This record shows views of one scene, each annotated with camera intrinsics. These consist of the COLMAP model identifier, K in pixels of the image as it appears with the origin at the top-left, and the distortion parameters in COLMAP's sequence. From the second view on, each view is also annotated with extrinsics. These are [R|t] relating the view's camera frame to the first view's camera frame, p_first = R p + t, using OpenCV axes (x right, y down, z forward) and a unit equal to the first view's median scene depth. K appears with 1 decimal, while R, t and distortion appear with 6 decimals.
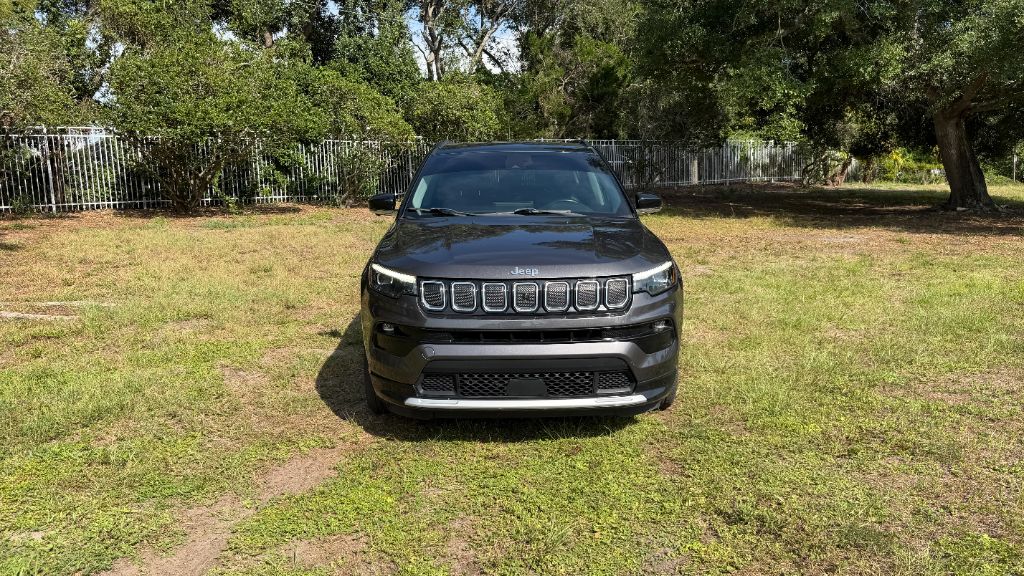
lens RADIAL K [[765.9, 0, 511.0], [0, 765.9, 288.8], [0, 0, 1]] dist [0.010222, -0.043226]
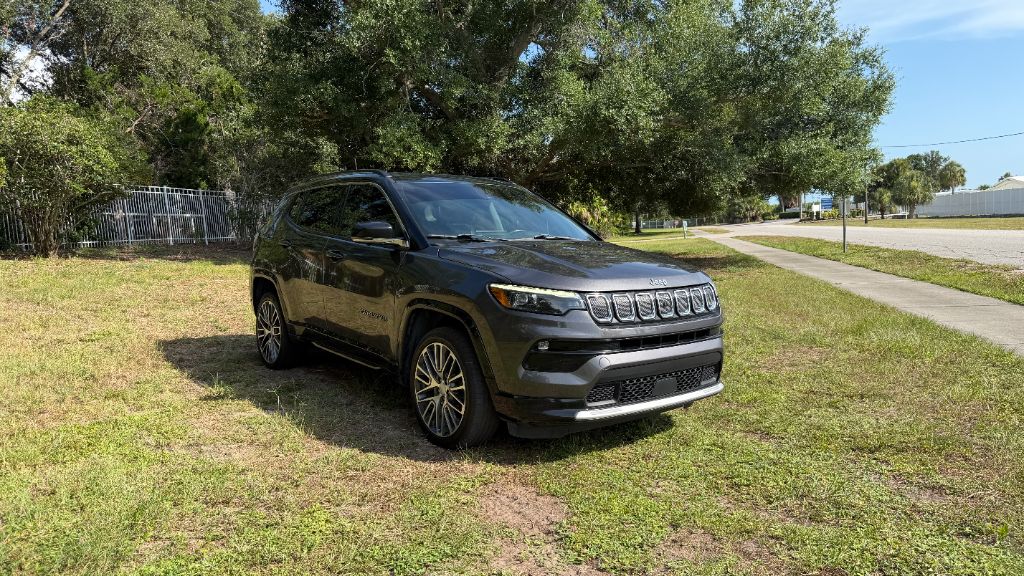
lens RADIAL K [[765.9, 0, 511.0], [0, 765.9, 288.8], [0, 0, 1]] dist [0.010222, -0.043226]
pose [[0.781041, -0.027260, 0.623885, -0.240919], [0.078014, 0.995480, -0.054169, 0.008604], [-0.619588, 0.090980, 0.779637, 0.075184]]
